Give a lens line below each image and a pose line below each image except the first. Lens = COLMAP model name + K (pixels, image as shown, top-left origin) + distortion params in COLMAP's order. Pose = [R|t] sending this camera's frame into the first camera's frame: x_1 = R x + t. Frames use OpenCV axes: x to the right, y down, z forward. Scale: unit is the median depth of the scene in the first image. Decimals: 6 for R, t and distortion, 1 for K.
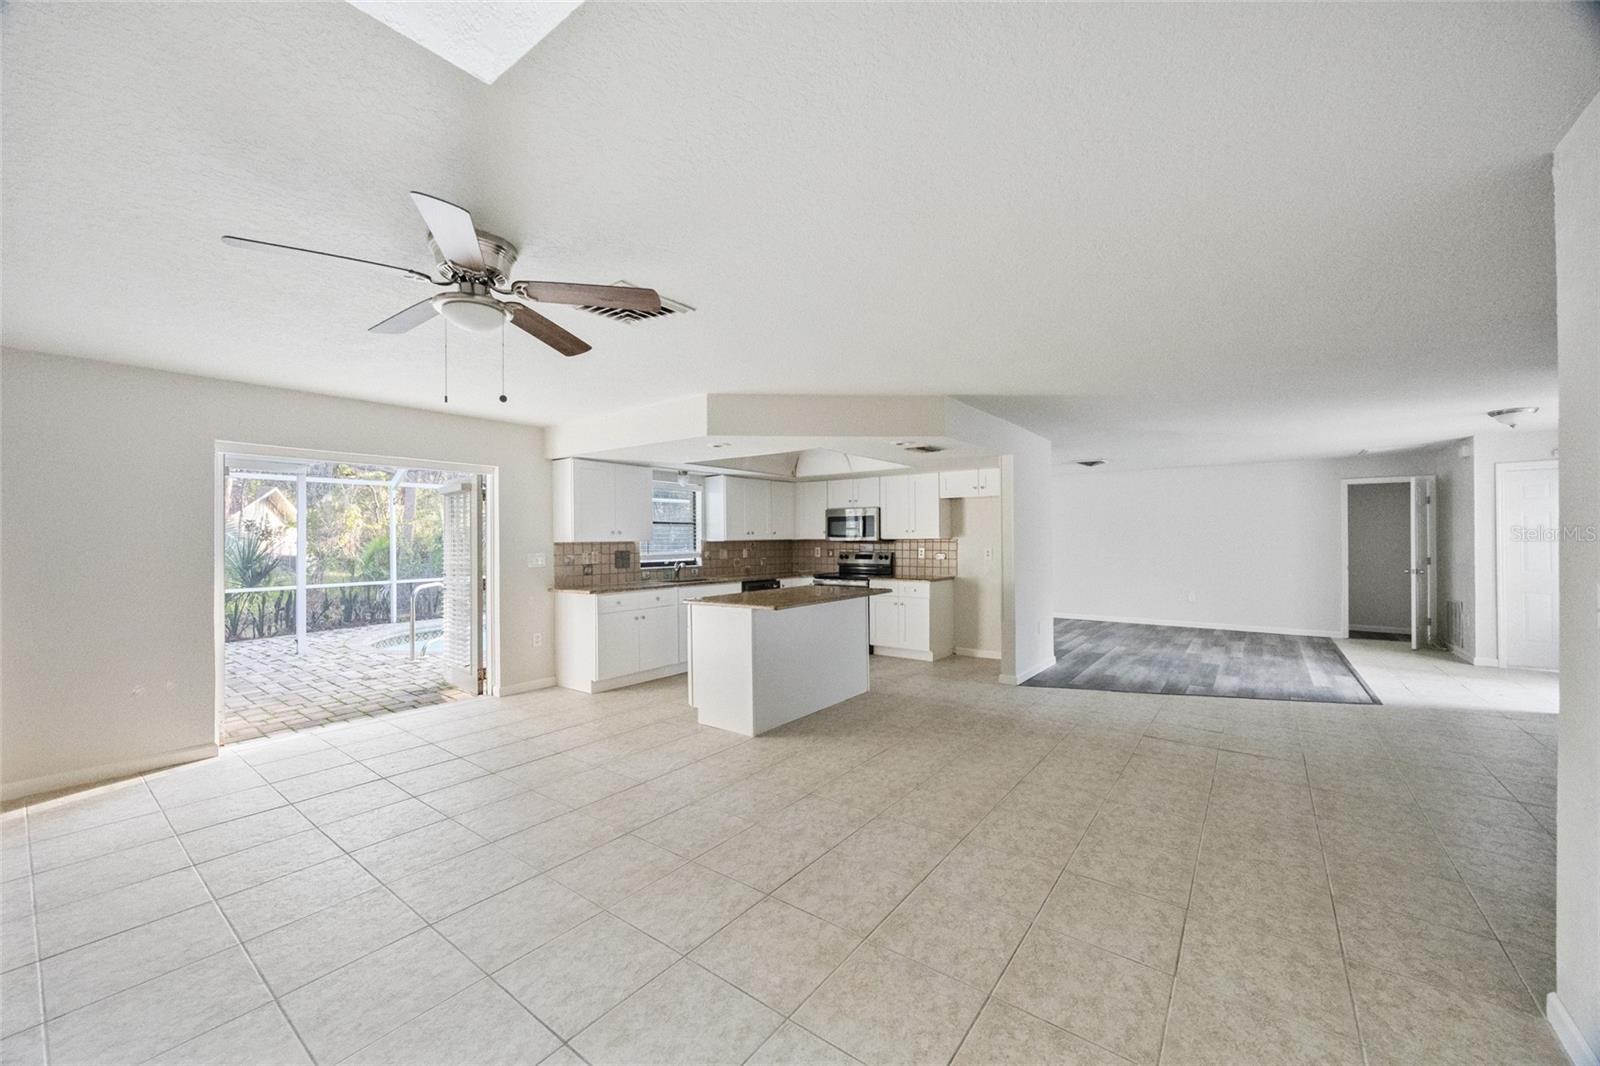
lens RADIAL K [[615.3, 0, 801.5], [0, 615.3, 529.8], [0, 0, 1]] dist [-0.000946, 0.000091]
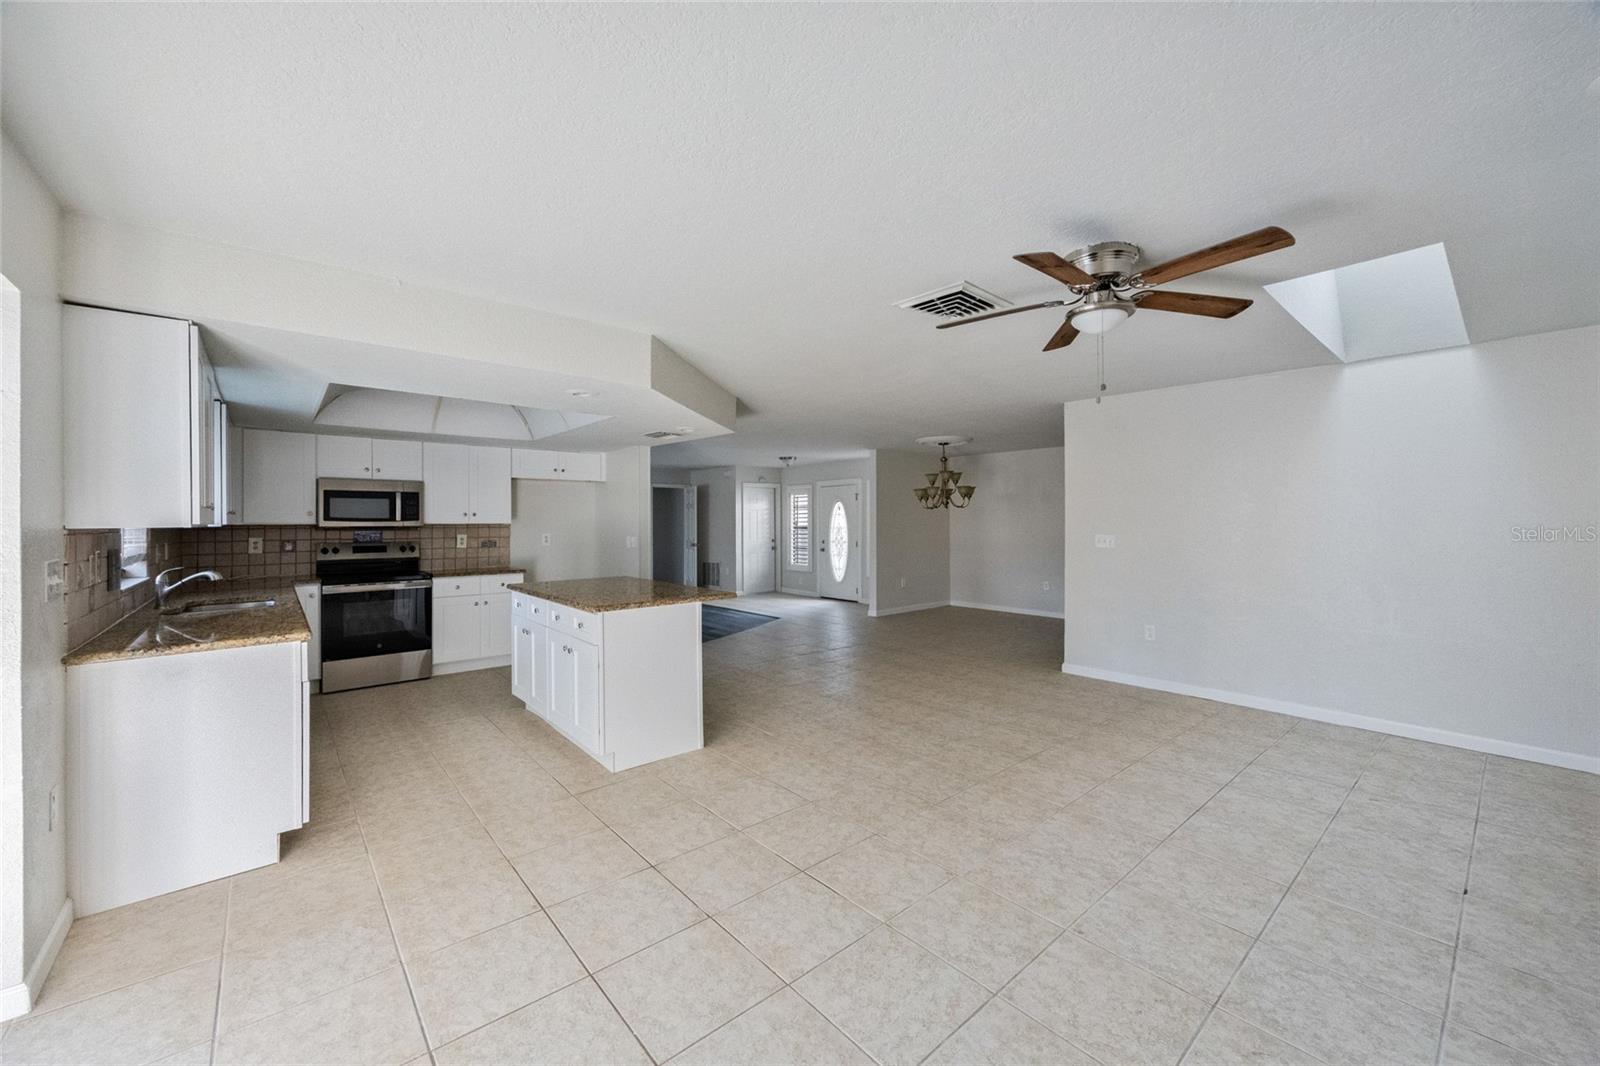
lens RADIAL K [[615.3, 0, 801.5], [0, 615.3, 529.8], [0, 0, 1]] dist [-0.000946, 0.000091]
pose [[0.209972, -0.008116, 0.977674, -0.861327], [-0.013240, 0.999850, 0.011144, 0.012529], [-0.977618, -0.015285, 0.209833, 0.648239]]
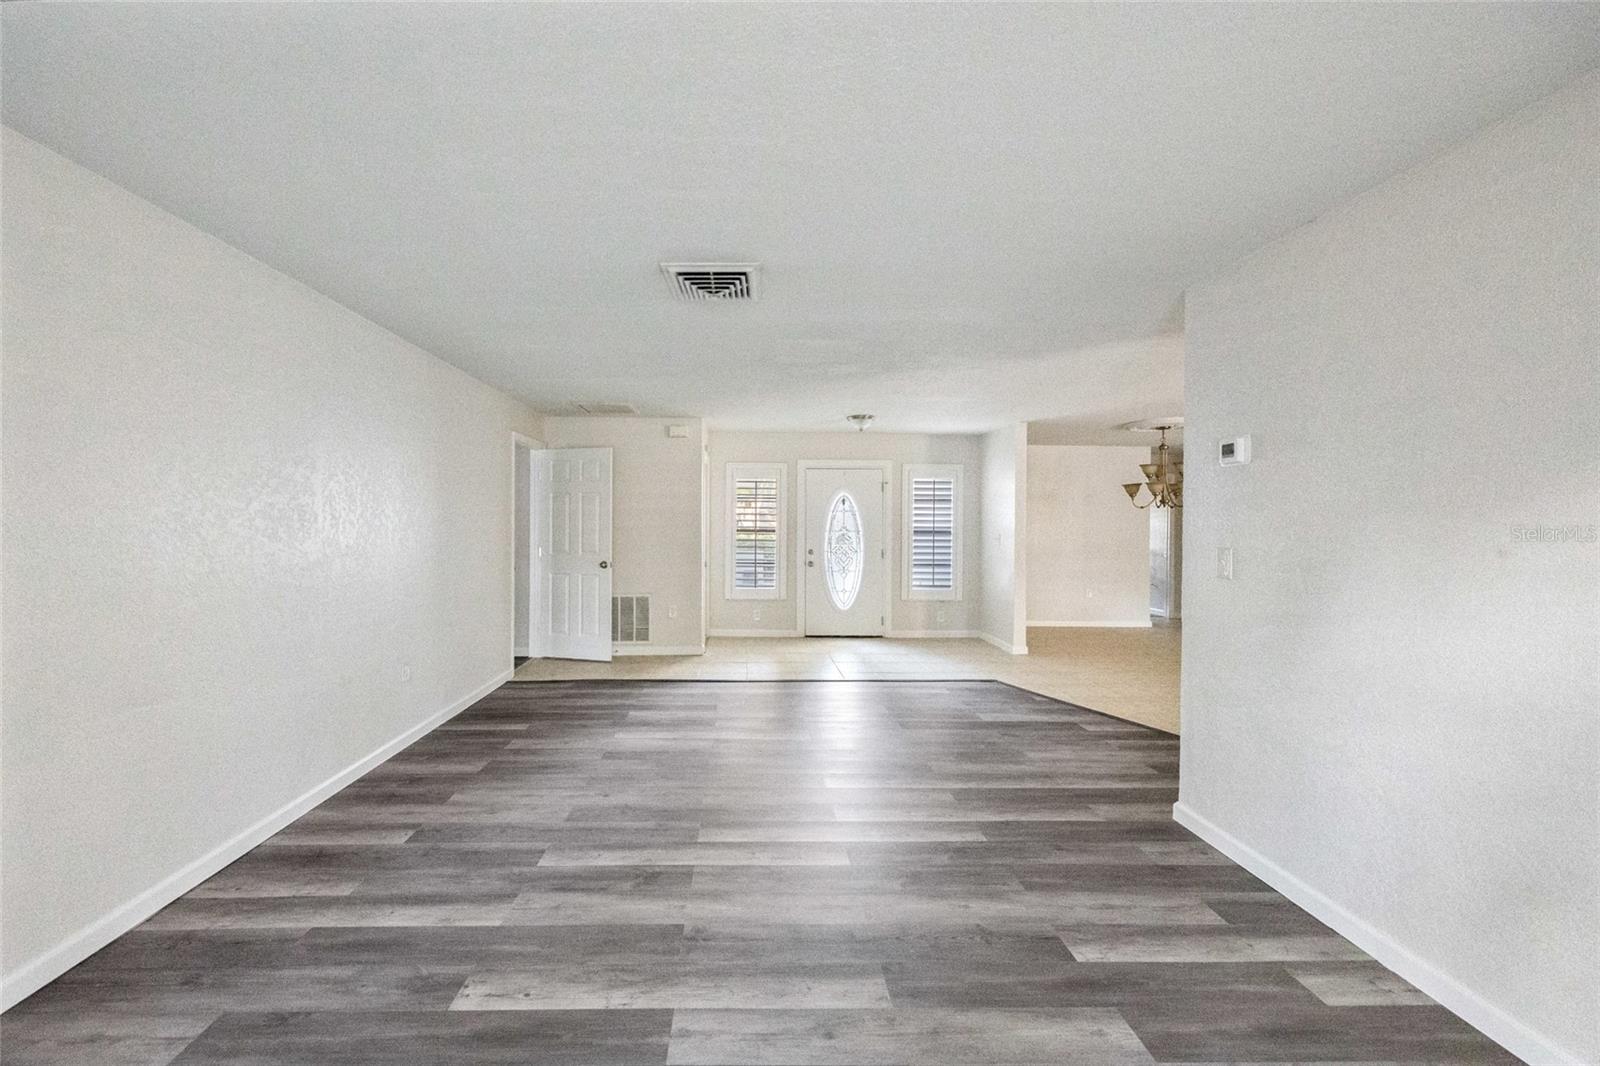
lens RADIAL K [[615.3, 0, 801.5], [0, 615.3, 529.8], [0, 0, 1]] dist [-0.000946, 0.000091]
pose [[-0.620413, -0.008540, 0.784229, 0.350924], [-0.018647, 0.999819, -0.003865, 0.036589], [-0.784054, -0.017021, -0.620460, 2.163243]]
